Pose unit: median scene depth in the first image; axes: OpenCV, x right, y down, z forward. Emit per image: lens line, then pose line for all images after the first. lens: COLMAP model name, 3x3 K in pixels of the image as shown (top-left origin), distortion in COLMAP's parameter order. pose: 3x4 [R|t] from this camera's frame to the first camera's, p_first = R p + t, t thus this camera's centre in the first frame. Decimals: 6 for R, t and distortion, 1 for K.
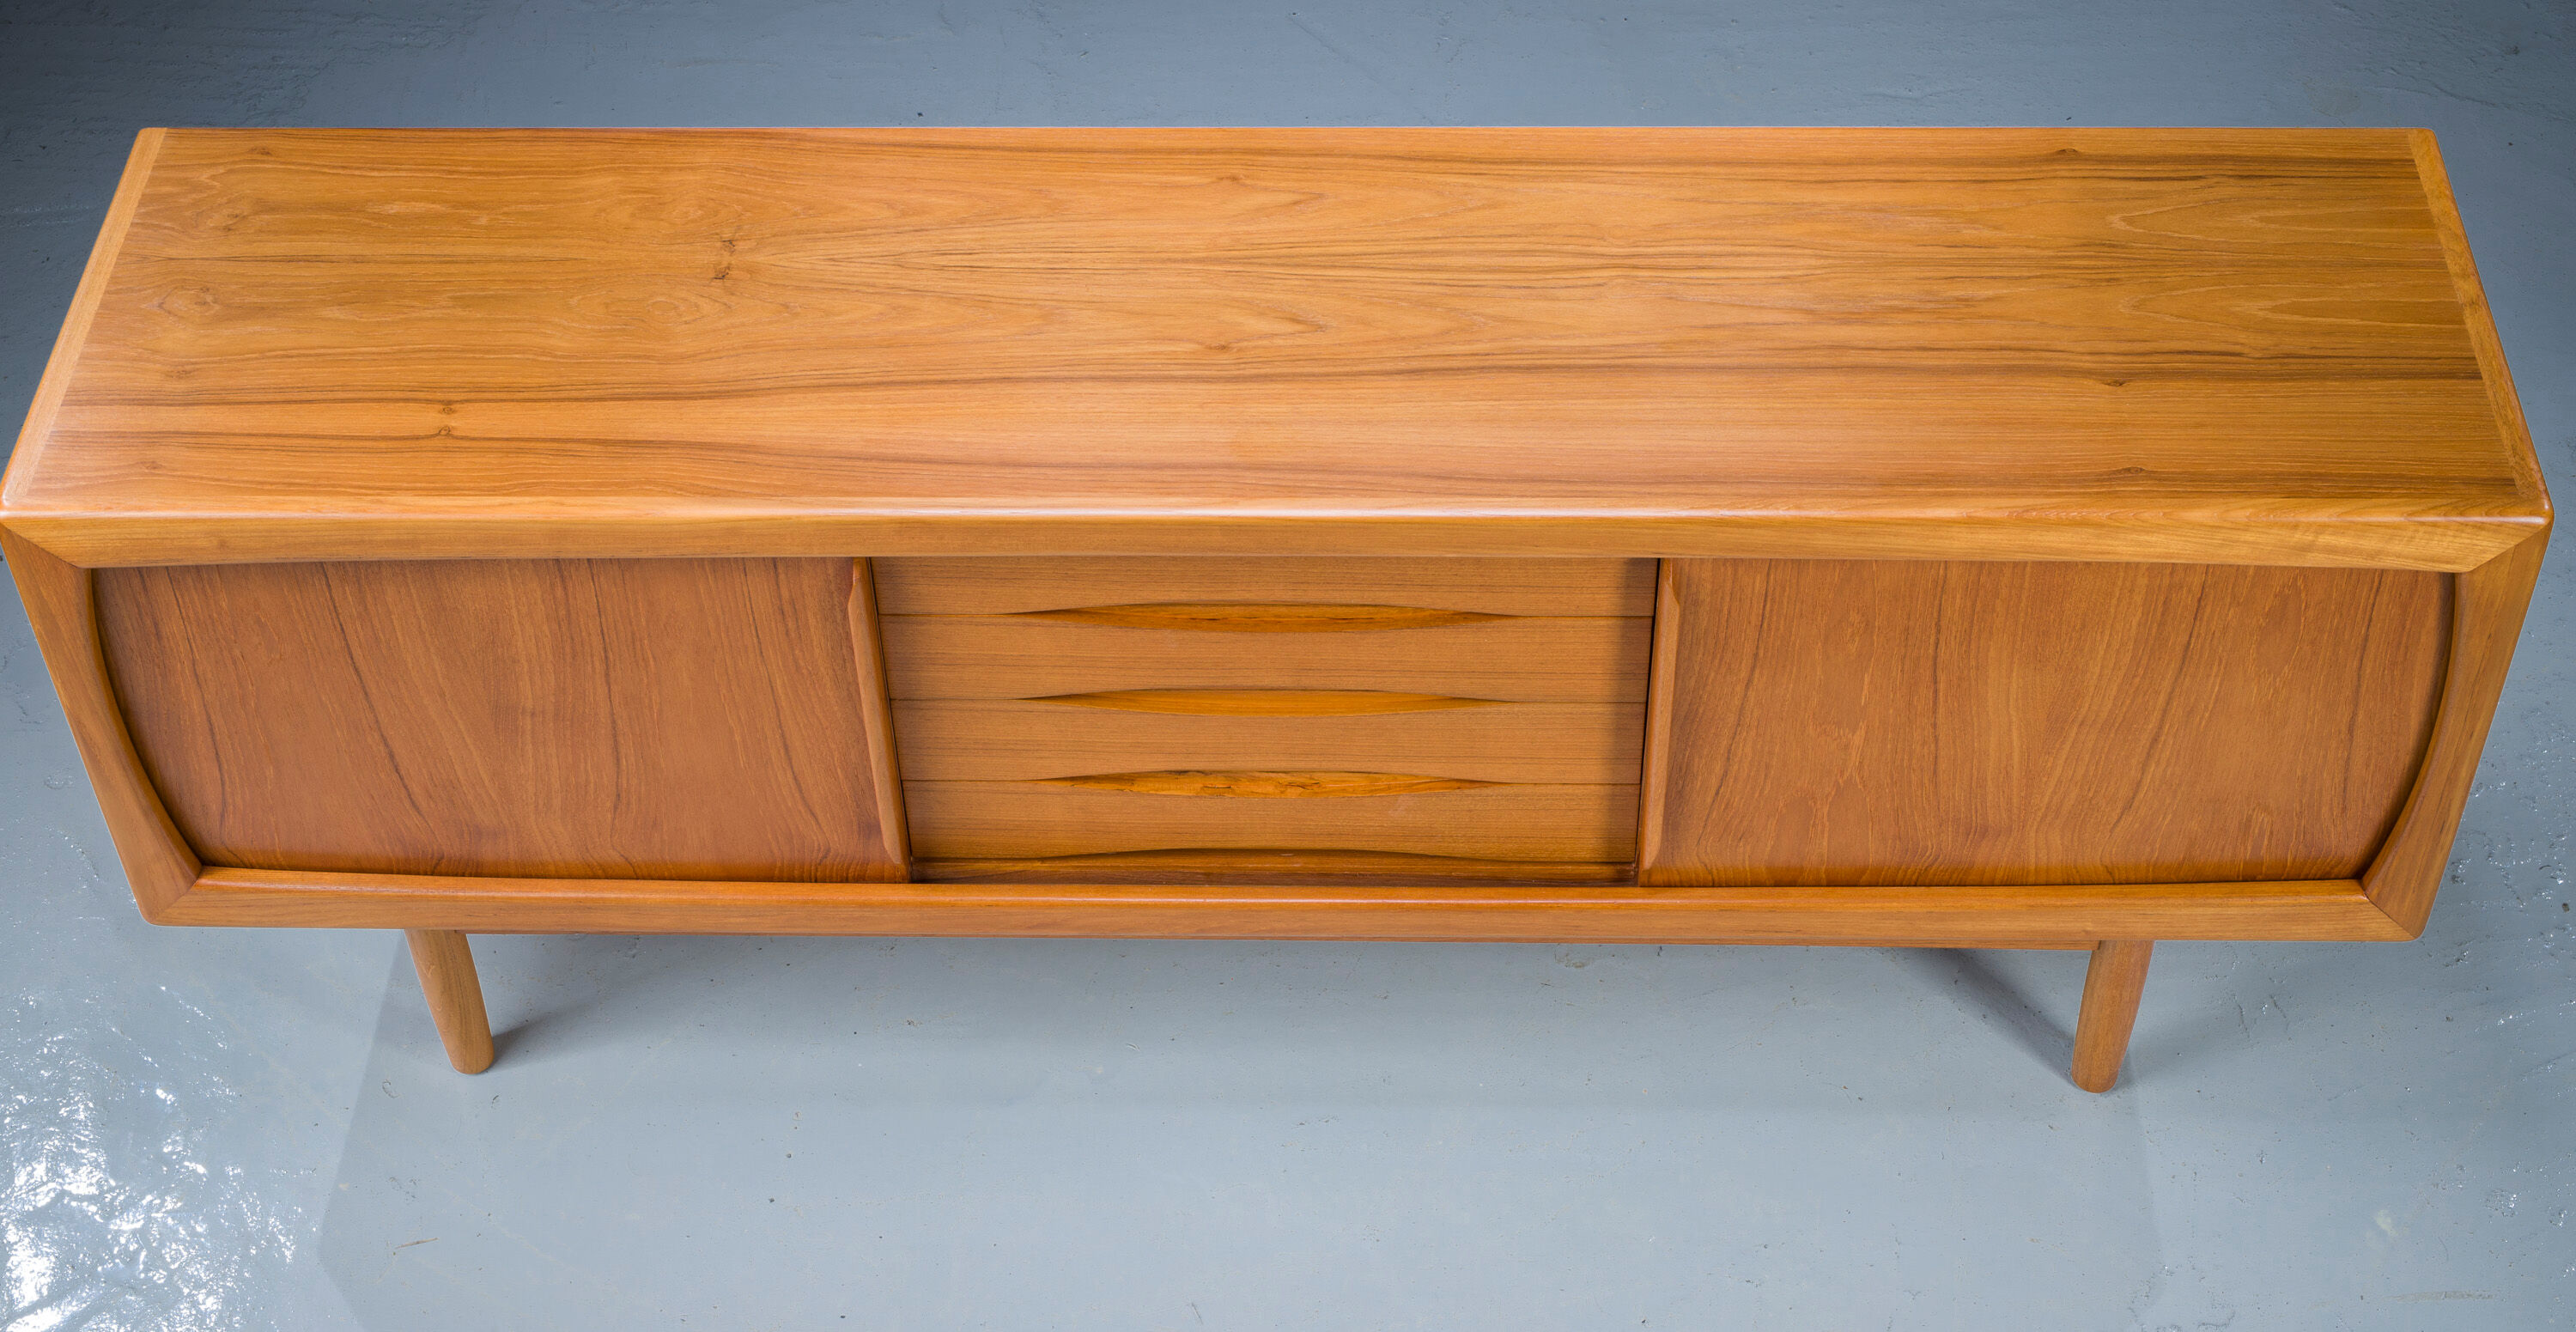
lens RADIAL K [[3664.5, 0, 1284.7], [0, 3664.5, 732.1], [0, 0, 1]] dist [0.009833, 0.000000]
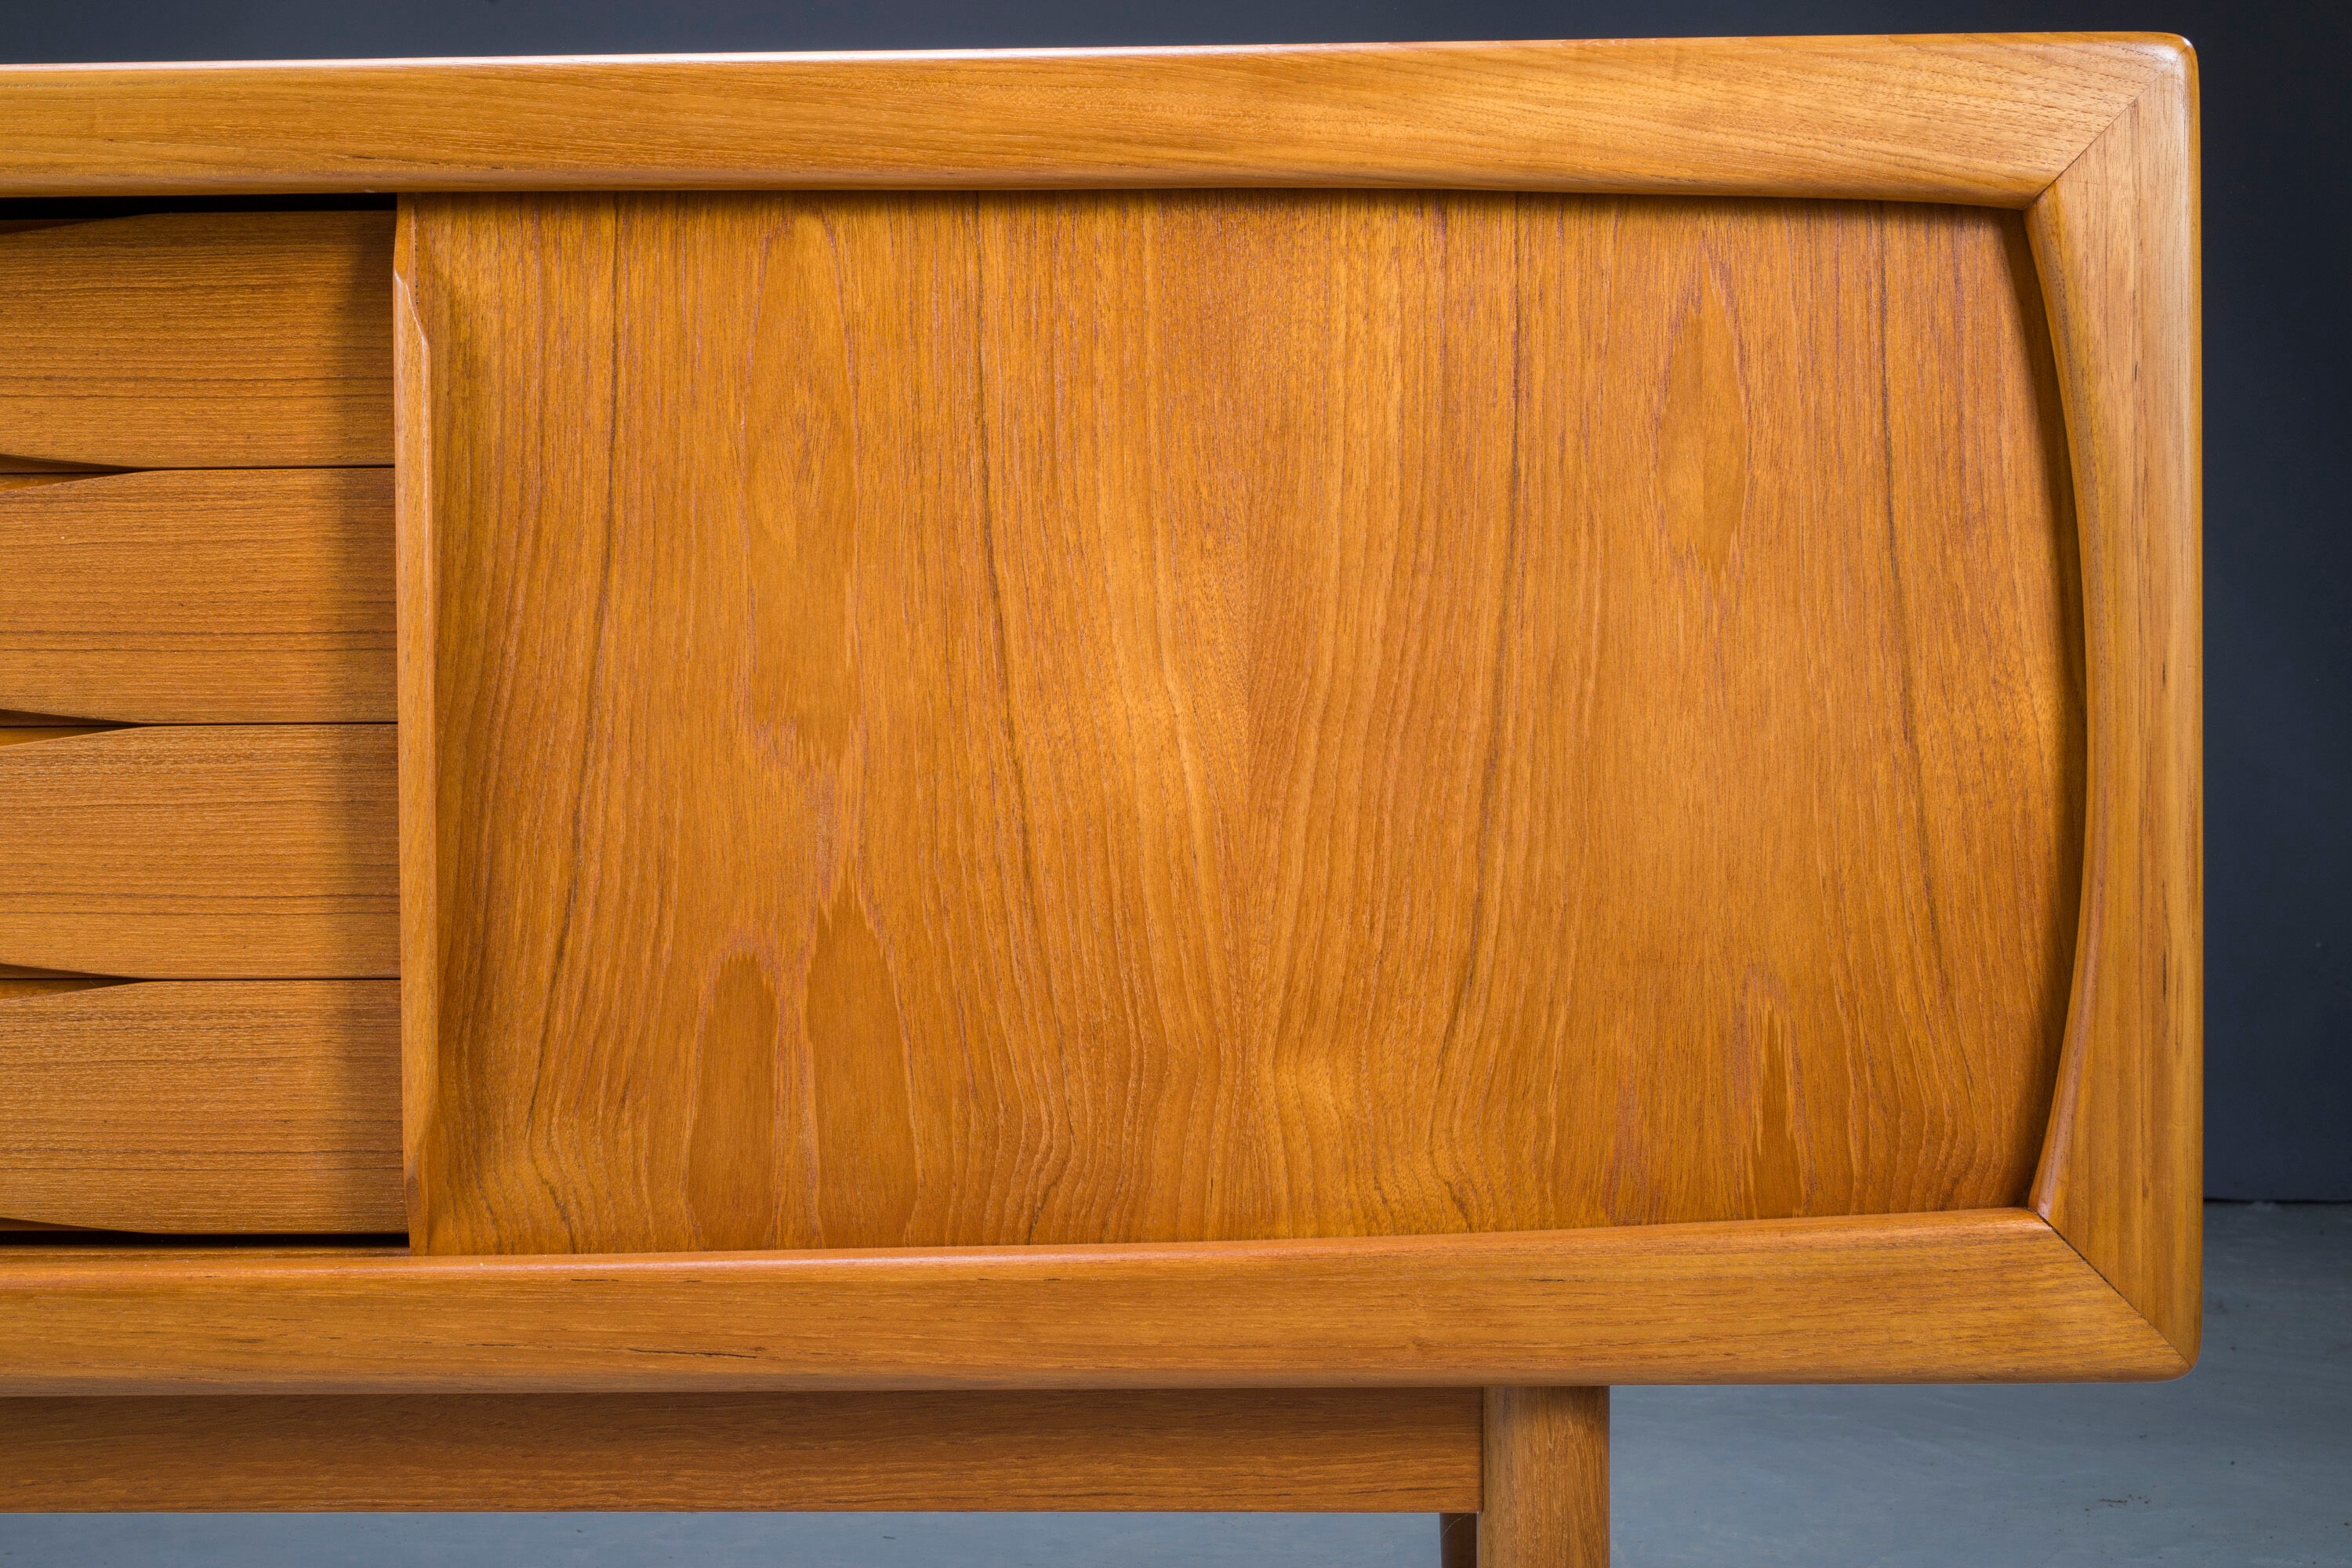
lens RADIAL K [[3365.9, 0, 1168.8], [0, 3365.9, 718.9], [0, 0, 1]] dist [0.001142, 0.000000]
pose [[0.999906, 0.012072, -0.006487, 0.199647], [-0.013082, 0.699760, -0.714258, 0.299018], [-0.004083, 0.714276, 0.699853, 0.701003]]
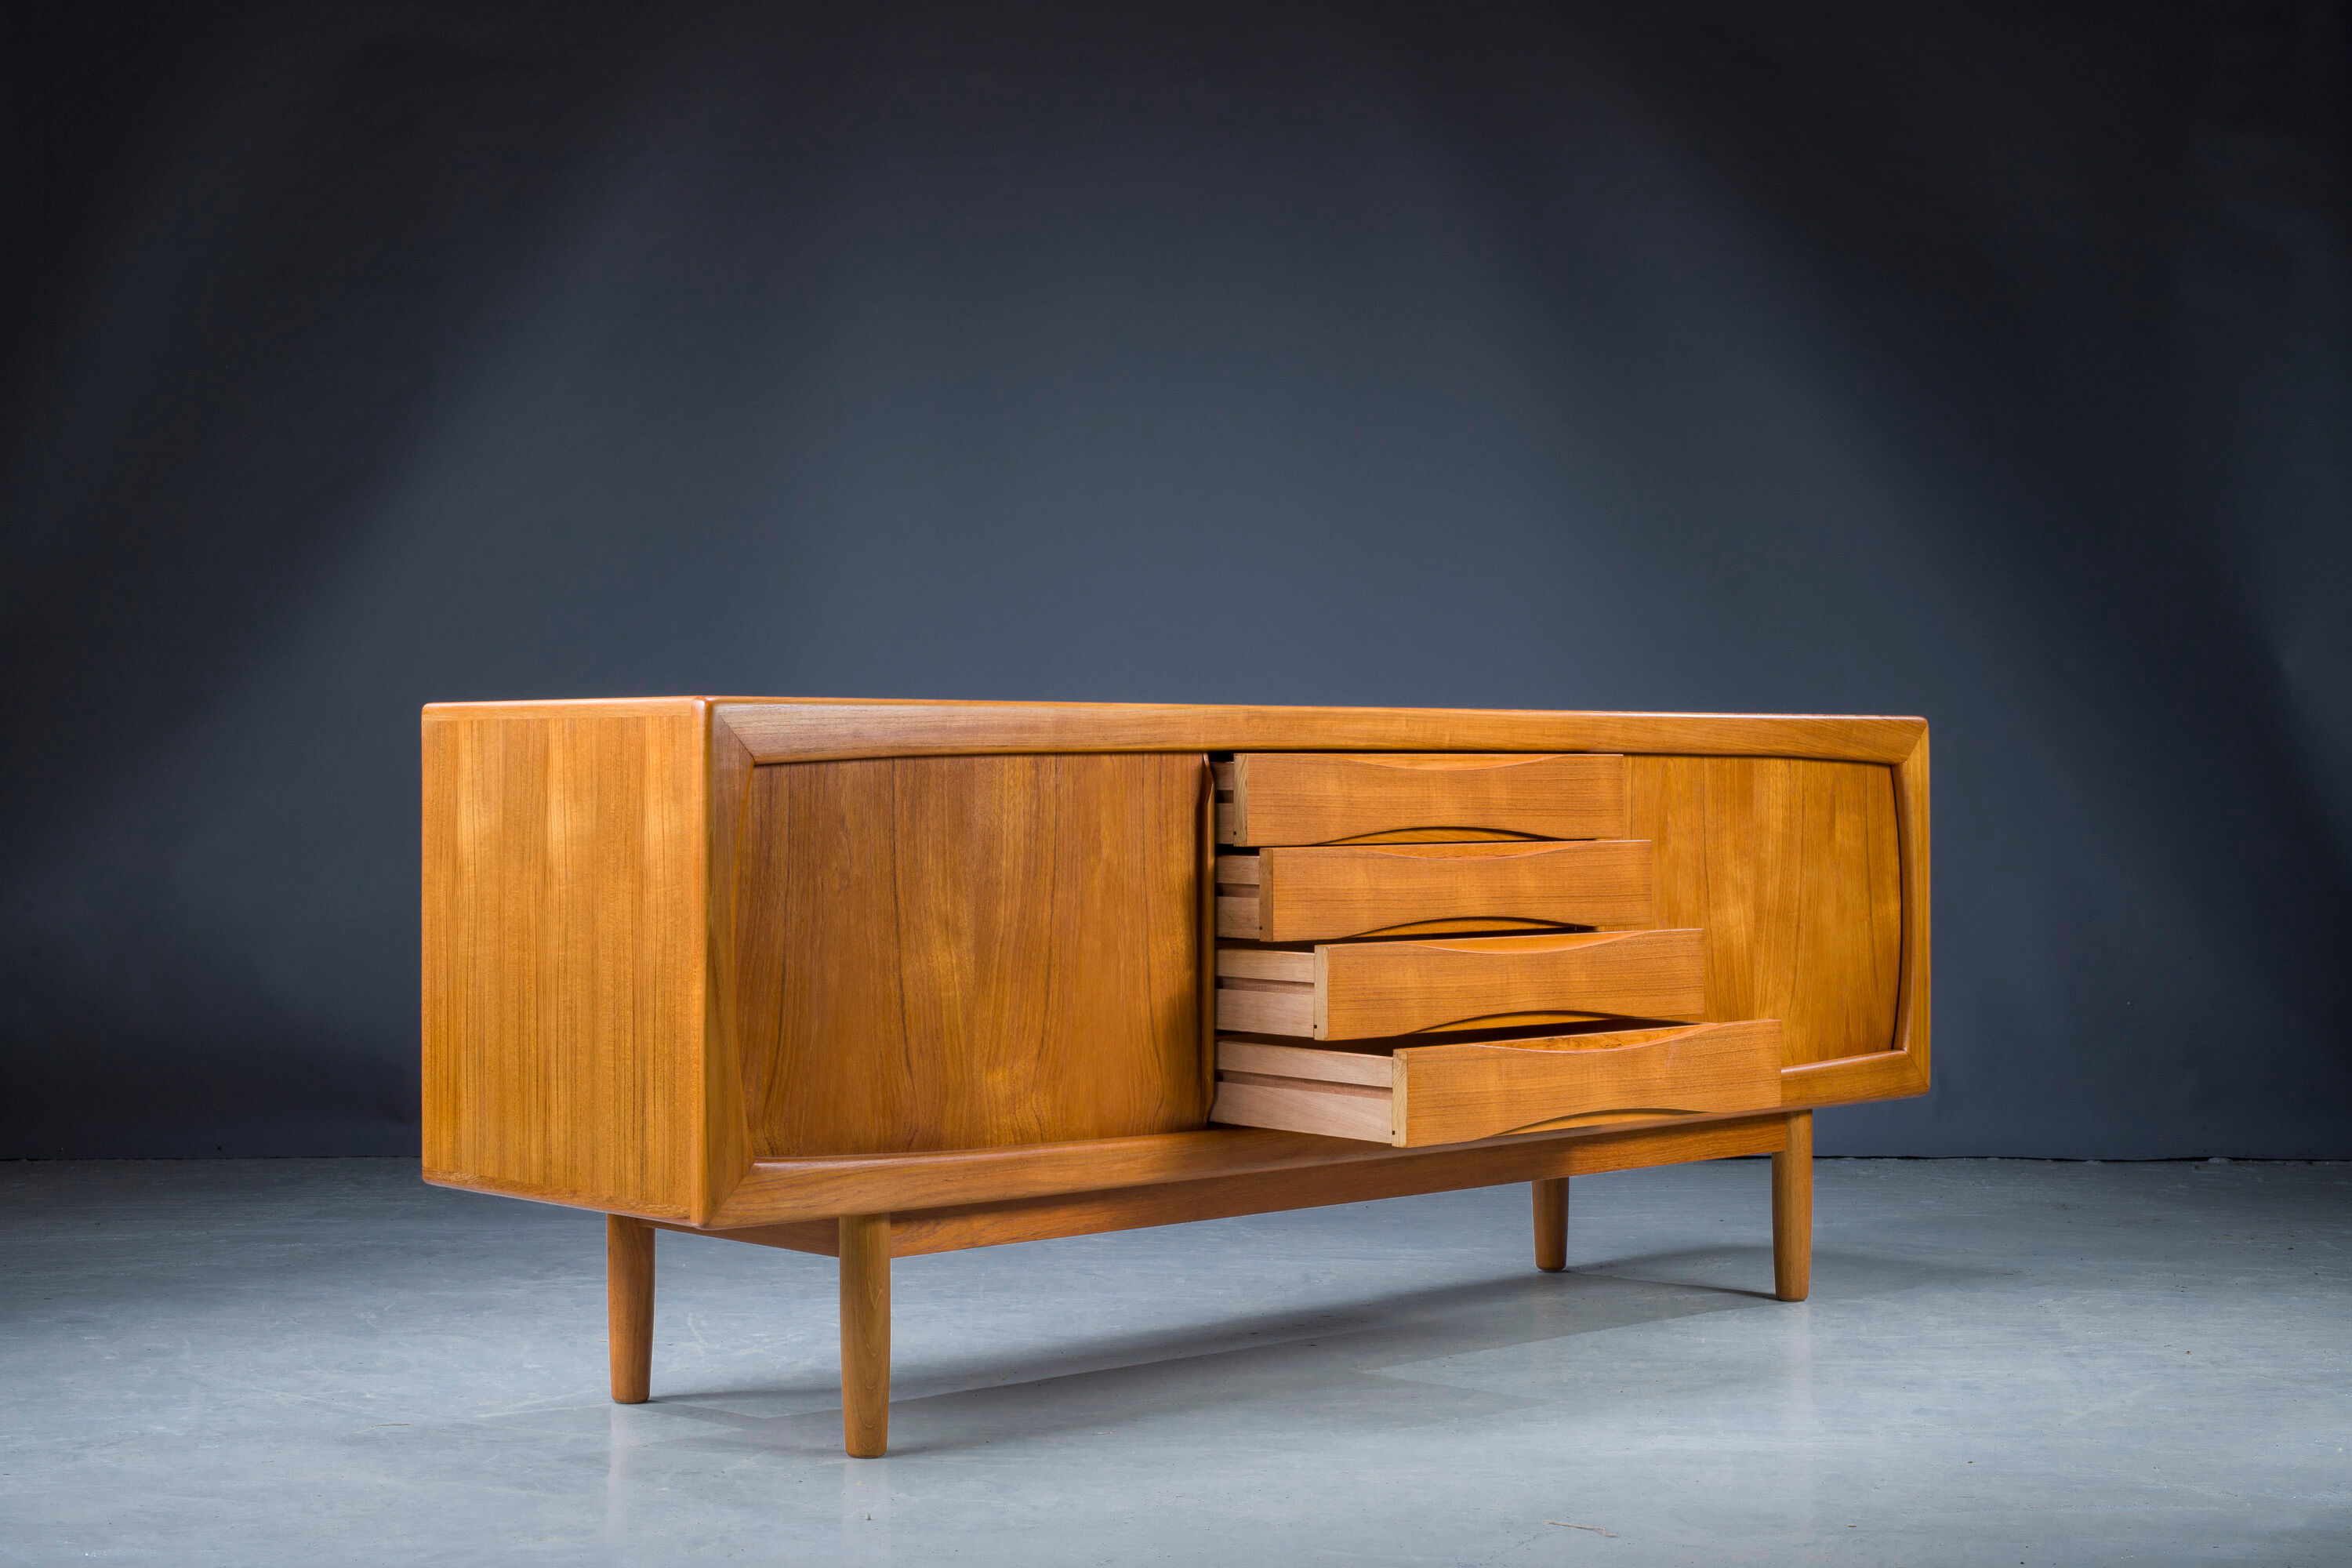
lens RADIAL K [[3571.8, 0, 1167.9], [0, 3571.8, 774.6], [0, 0, 1]] dist [-0.021341, 0.000000]
pose [[0.703837, 0.020089, 0.710077, -1.022052], [0.504483, 0.689605, -0.519559, 0.608289], [-0.500110, 0.723907, 0.475235, 0.368465]]
